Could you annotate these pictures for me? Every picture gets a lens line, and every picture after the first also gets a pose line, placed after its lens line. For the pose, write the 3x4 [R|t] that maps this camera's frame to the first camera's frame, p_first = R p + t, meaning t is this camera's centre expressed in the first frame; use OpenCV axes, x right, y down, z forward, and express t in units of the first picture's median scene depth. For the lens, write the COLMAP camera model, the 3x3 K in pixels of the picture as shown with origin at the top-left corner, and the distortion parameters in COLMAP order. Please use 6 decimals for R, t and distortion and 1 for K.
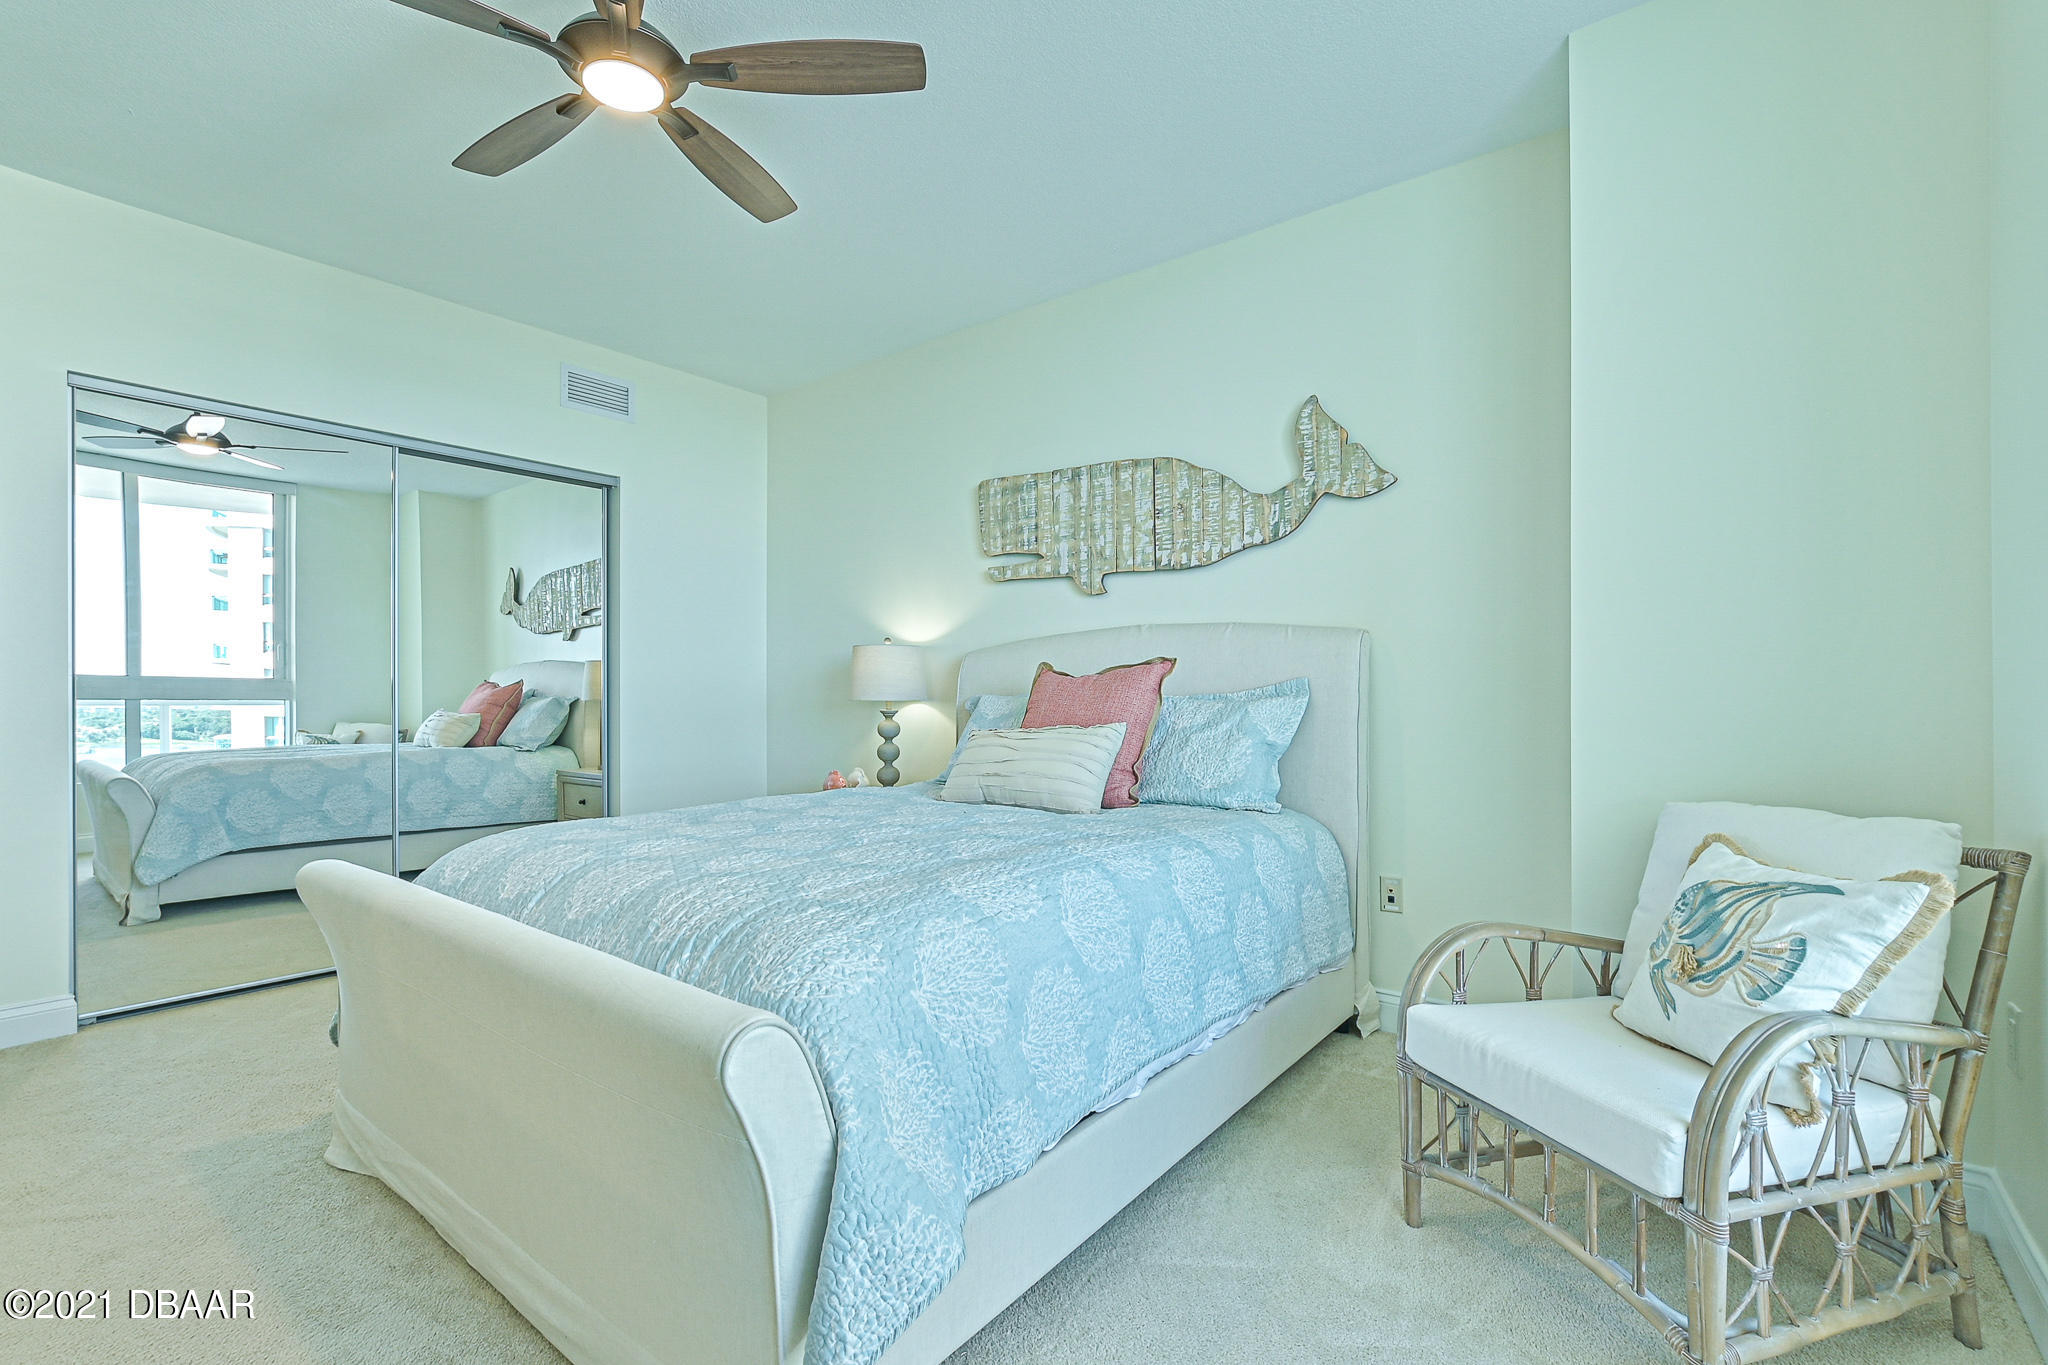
lens RADIAL K [[913.4, 0, 1021.8], [0, 913.4, 696.9], [0, 0, 1]] dist [0.000032, 0.000206]
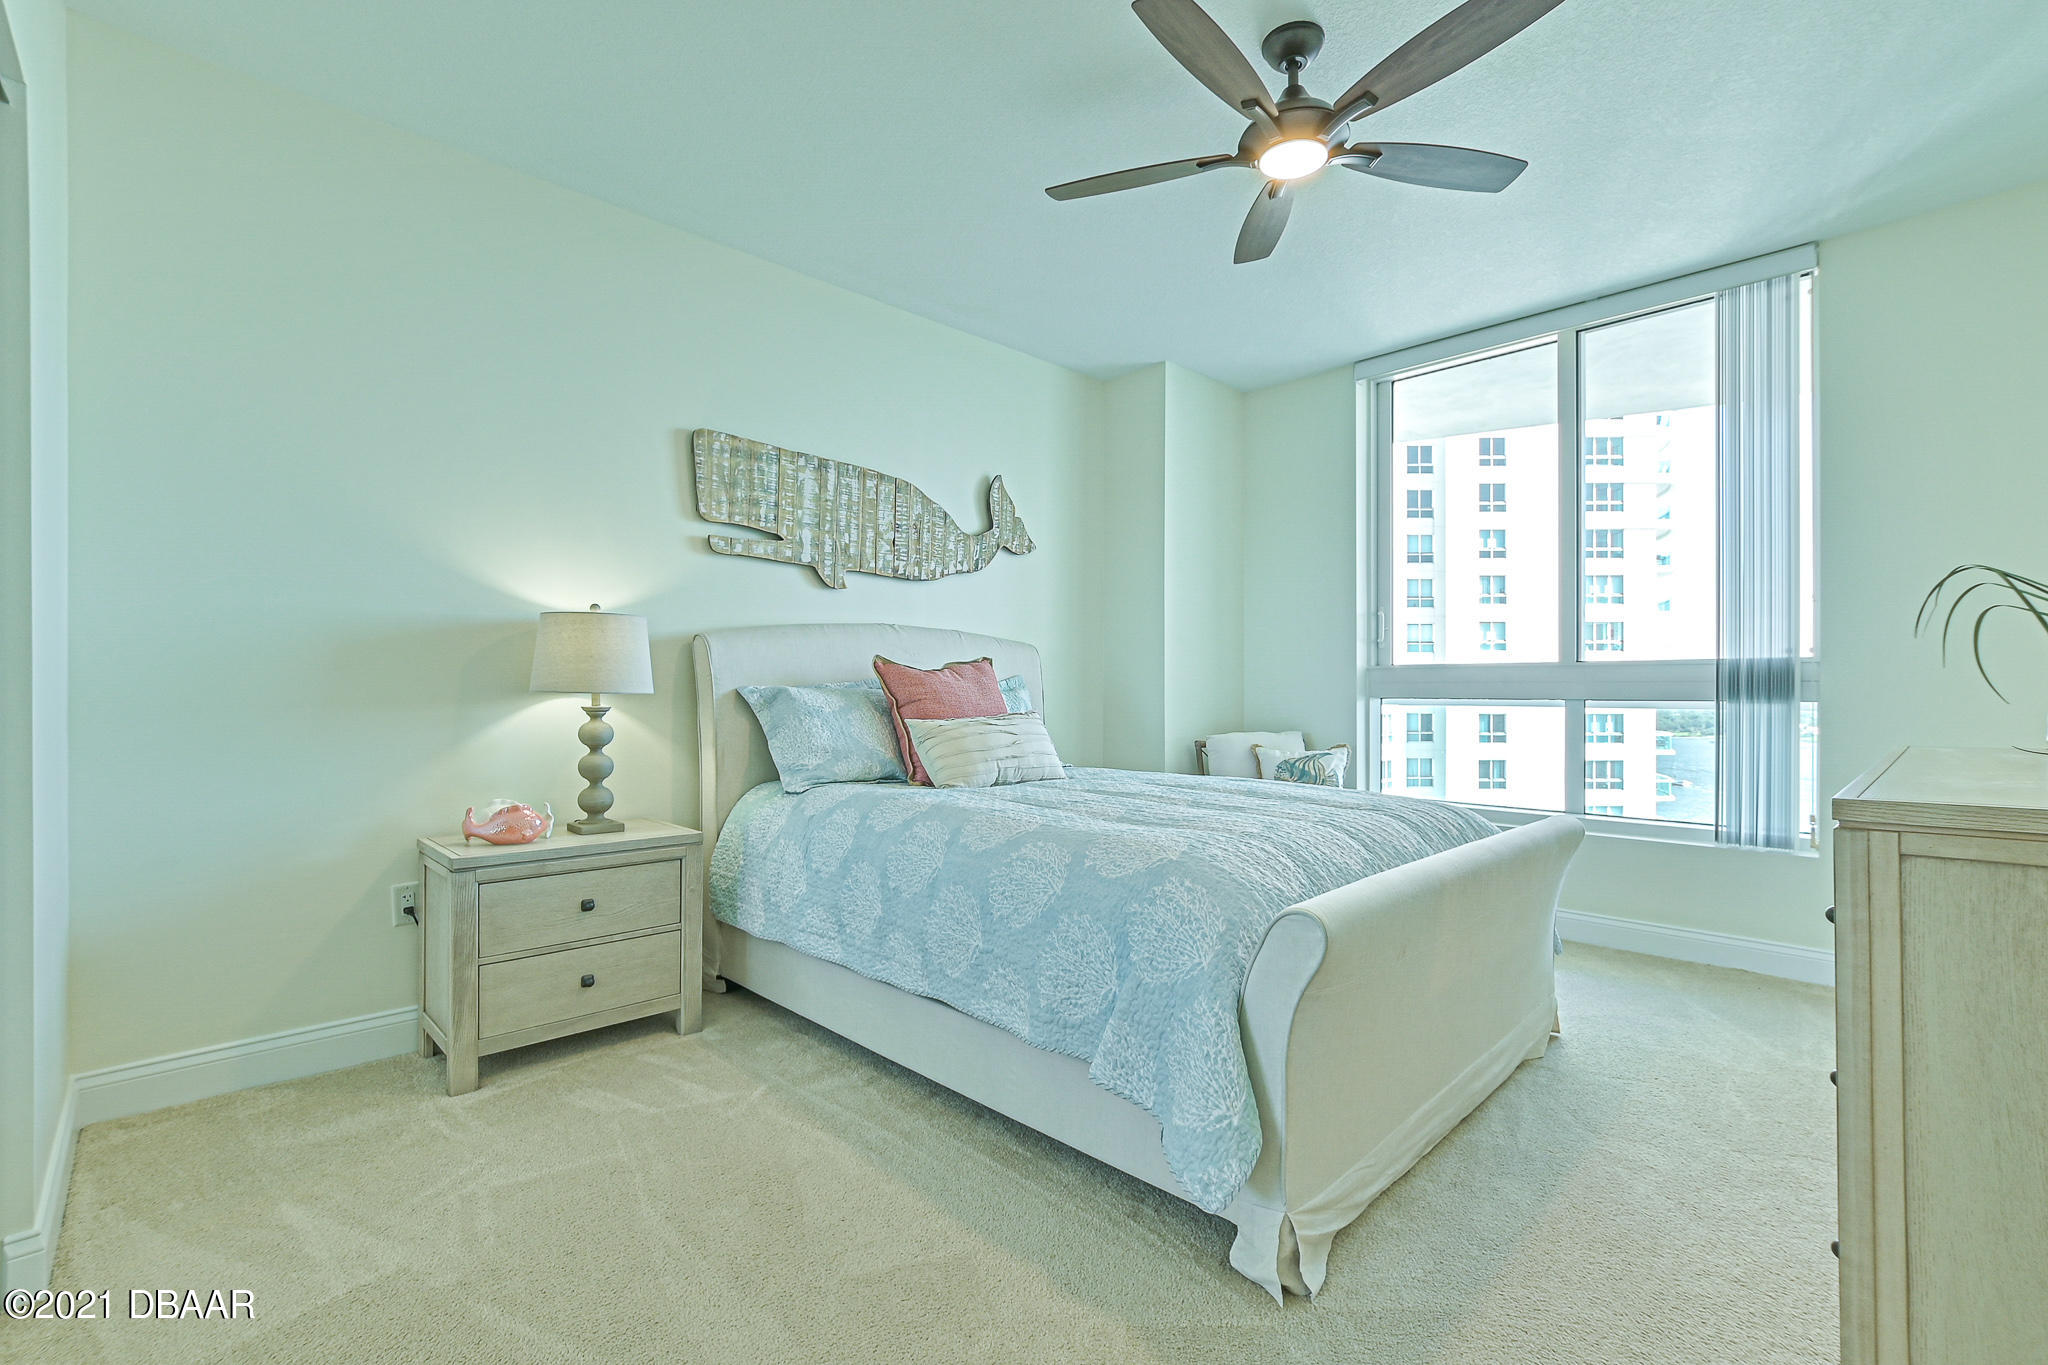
lens RADIAL K [[913.4, 0, 1021.8], [0, 913.4, 696.9], [0, 0, 1]] dist [0.000032, 0.000206]
pose [[0.134952, -0.004857, 0.990840, -0.910817], [0.000586, 0.999988, 0.004822, 0.004347], [-0.990852, -0.000071, 0.134953, 0.659228]]
